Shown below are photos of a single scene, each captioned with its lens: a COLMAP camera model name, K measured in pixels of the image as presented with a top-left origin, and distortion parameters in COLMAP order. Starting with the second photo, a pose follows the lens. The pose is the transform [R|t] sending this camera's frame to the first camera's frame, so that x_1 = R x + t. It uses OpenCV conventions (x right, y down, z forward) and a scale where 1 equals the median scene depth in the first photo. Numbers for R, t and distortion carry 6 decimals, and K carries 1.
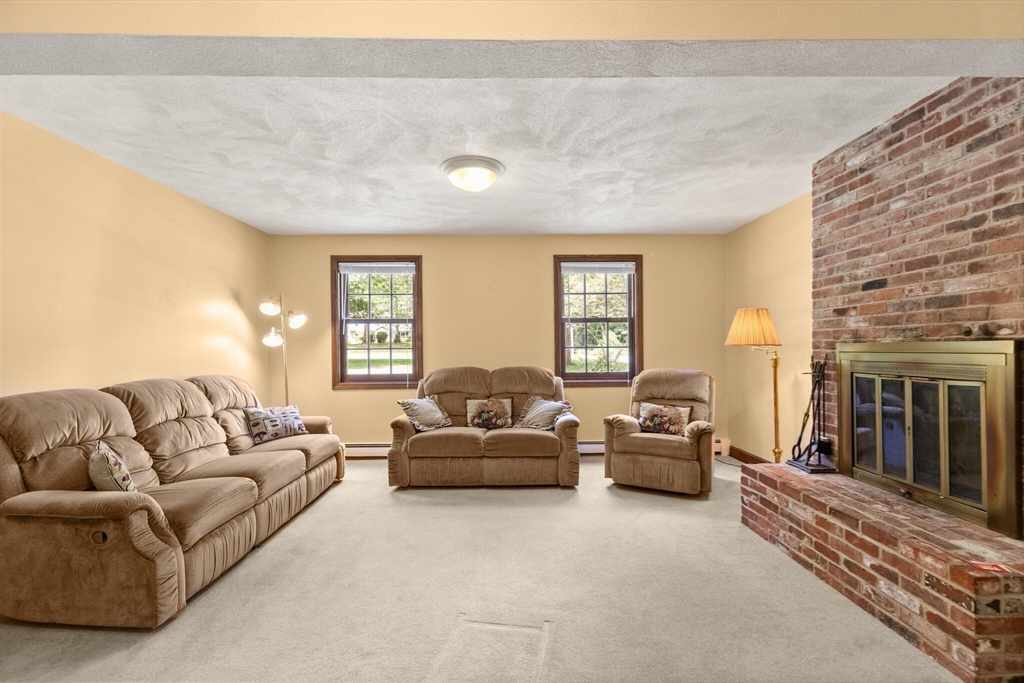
lens RADIAL K [[462.1, 0, 515.2], [0, 462.1, 347.9], [0, 0, 1]] dist [0.011838, -0.001351]
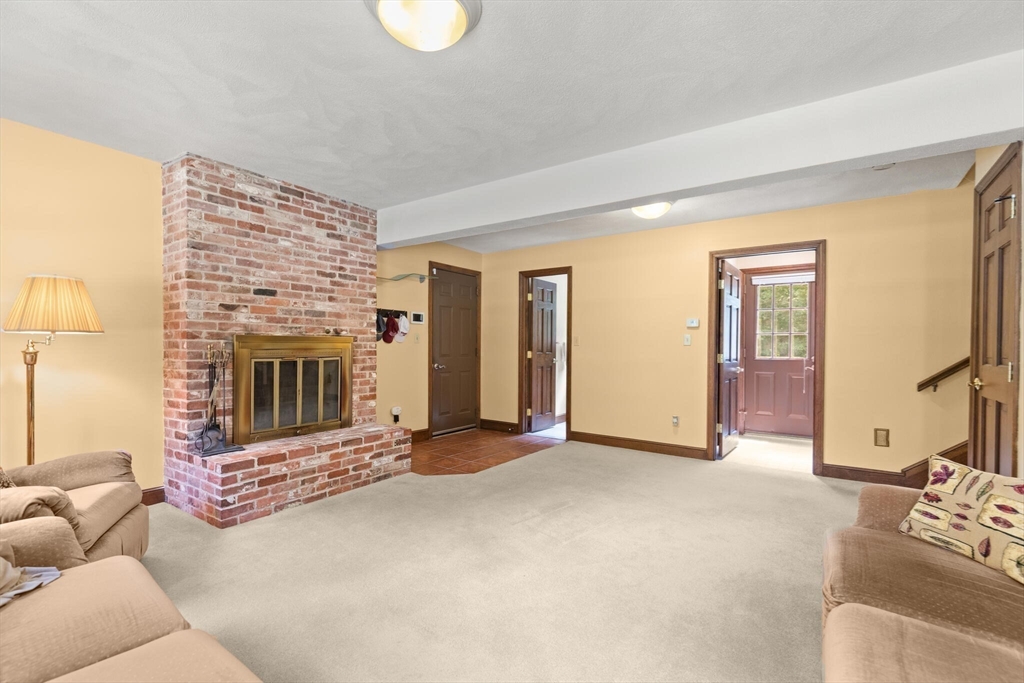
lens RADIAL K [[462.1, 0, 515.2], [0, 462.1, 347.9], [0, 0, 1]] dist [0.011838, -0.001351]
pose [[-0.806003, -0.000020, 0.591912, -0.555374], [-0.000153, 1.000000, -0.000174, 0.023466], [-0.591912, -0.000231, -0.806003, 1.512647]]
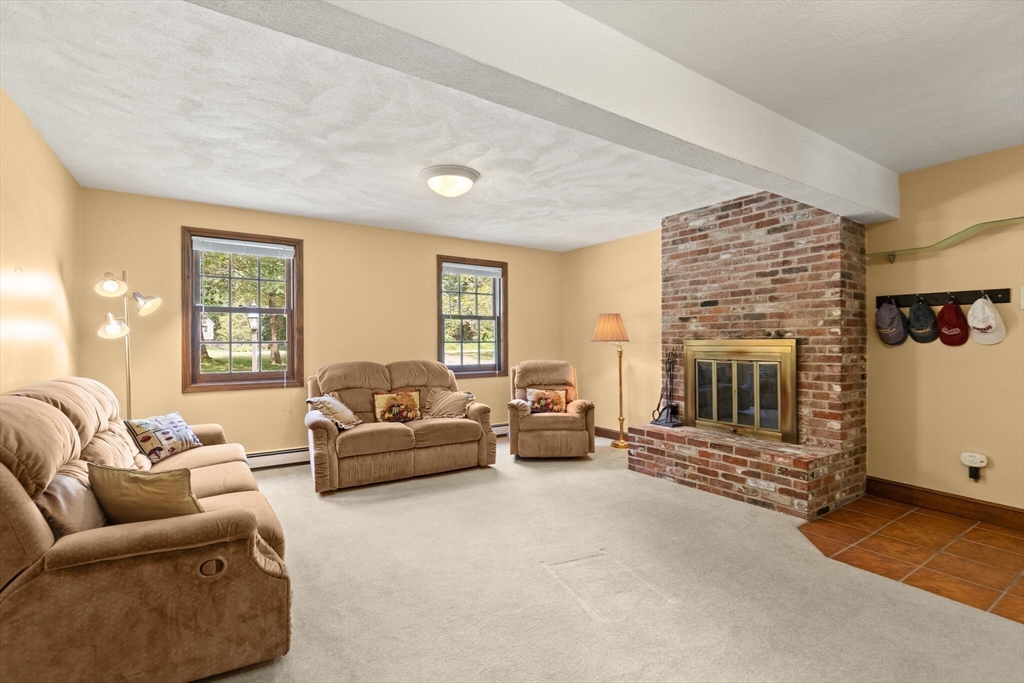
lens RADIAL K [[470.9, 0, 510.9], [0, 470.9, 337.4], [0, 0, 1]] dist [0.014261, -0.000411]
pose [[0.843594, 0.010830, 0.536872, -0.610988], [-0.003761, 0.999891, -0.014261, 0.005685], [-0.536968, 0.010012, 0.843543, 0.001758]]
